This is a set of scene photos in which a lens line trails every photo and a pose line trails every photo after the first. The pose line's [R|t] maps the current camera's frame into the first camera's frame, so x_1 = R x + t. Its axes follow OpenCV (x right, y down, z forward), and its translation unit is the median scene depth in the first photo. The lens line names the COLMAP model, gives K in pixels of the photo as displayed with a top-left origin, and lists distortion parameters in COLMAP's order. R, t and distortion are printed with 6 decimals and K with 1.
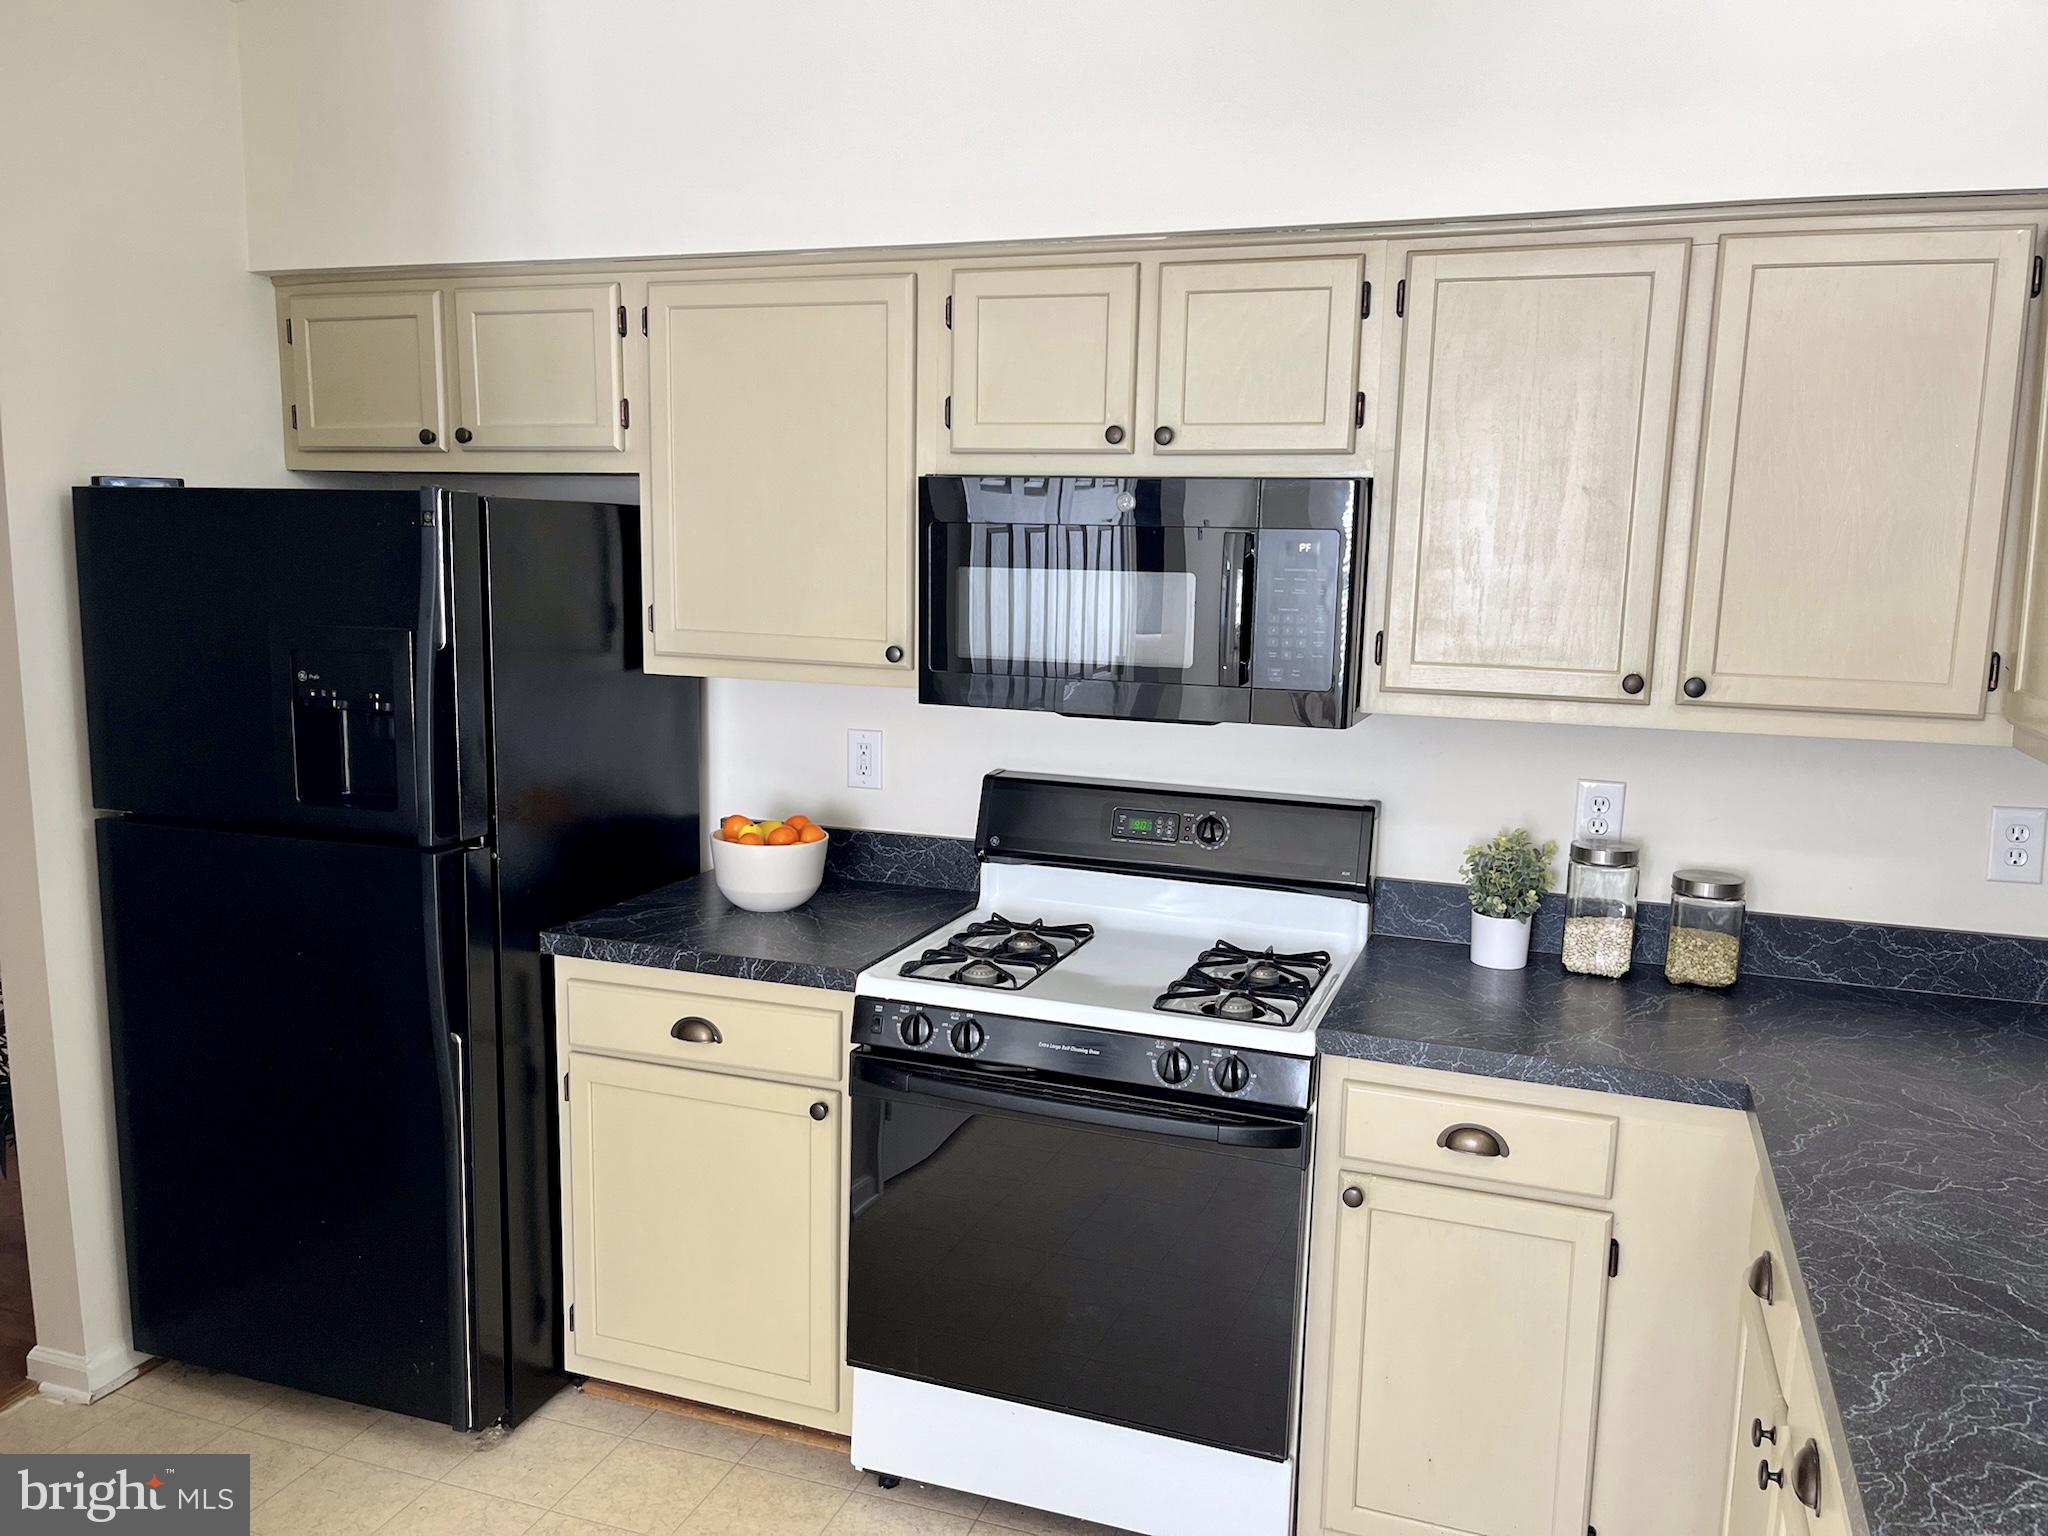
lens RADIAL K [[1565.0, 0, 1023.8], [0, 1565.0, 775.3], [0, 0, 1]] dist [0.062789, -0.090082]
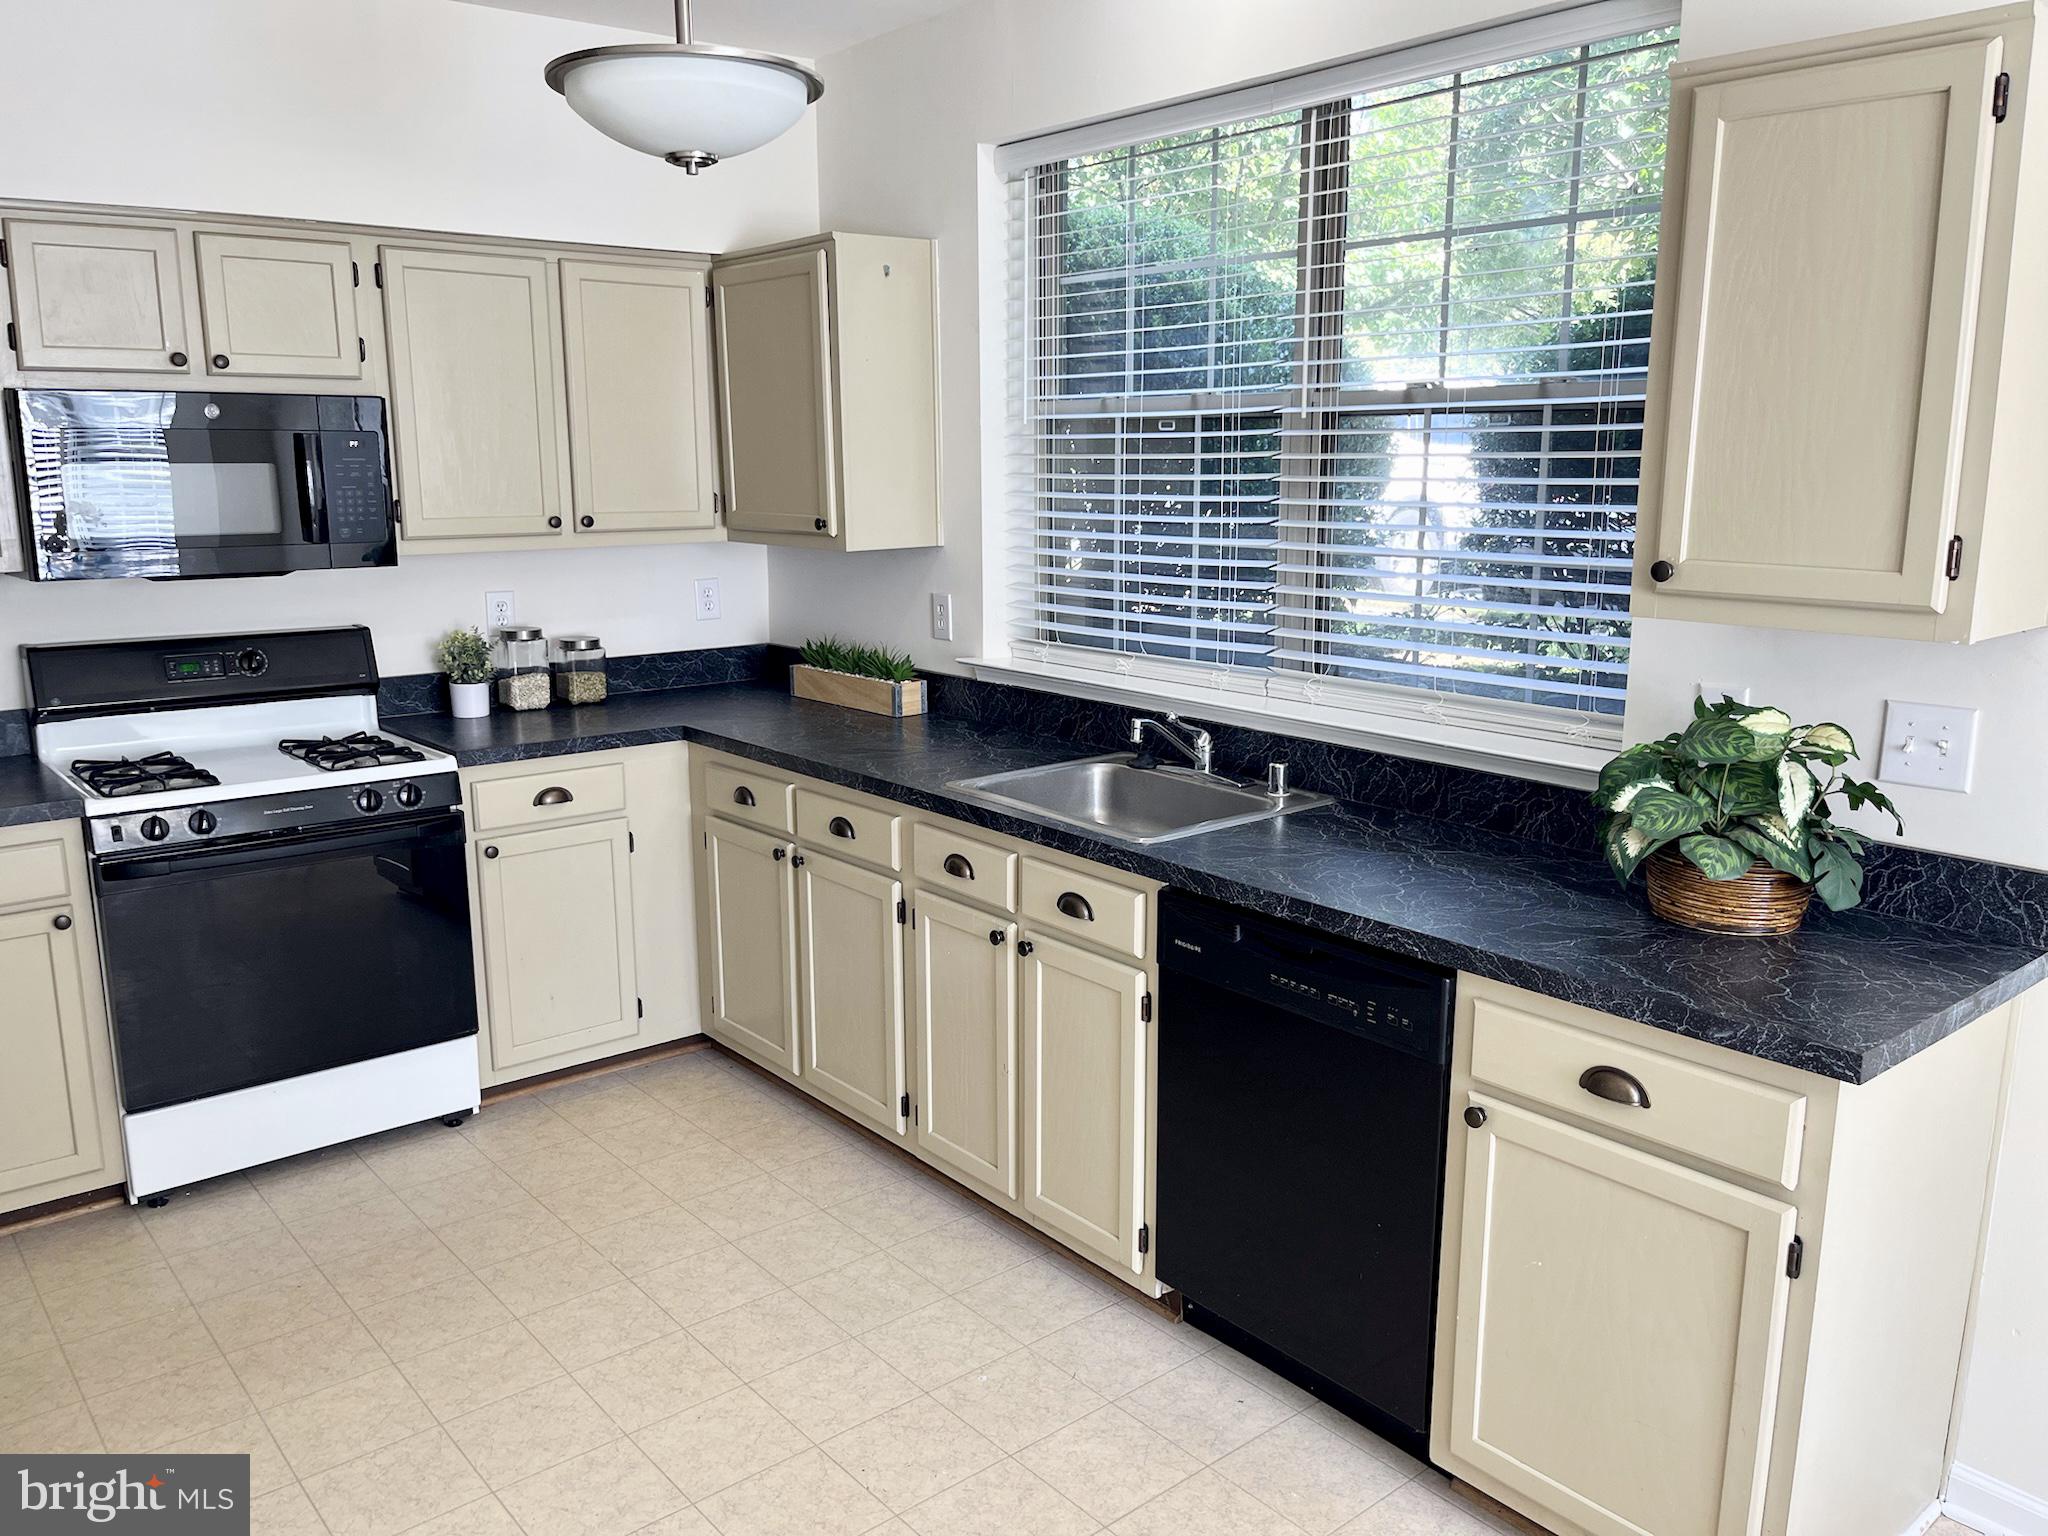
lens RADIAL K [[1565.0, 0, 1023.8], [0, 1565.0, 775.3], [0, 0, 1]] dist [0.062789, -0.090082]
pose [[0.502541, -0.195065, 0.842260, -0.771629], [0.149539, 0.979143, 0.137542, 0.047155], [-0.851522, 0.056830, 0.521229, -0.271567]]
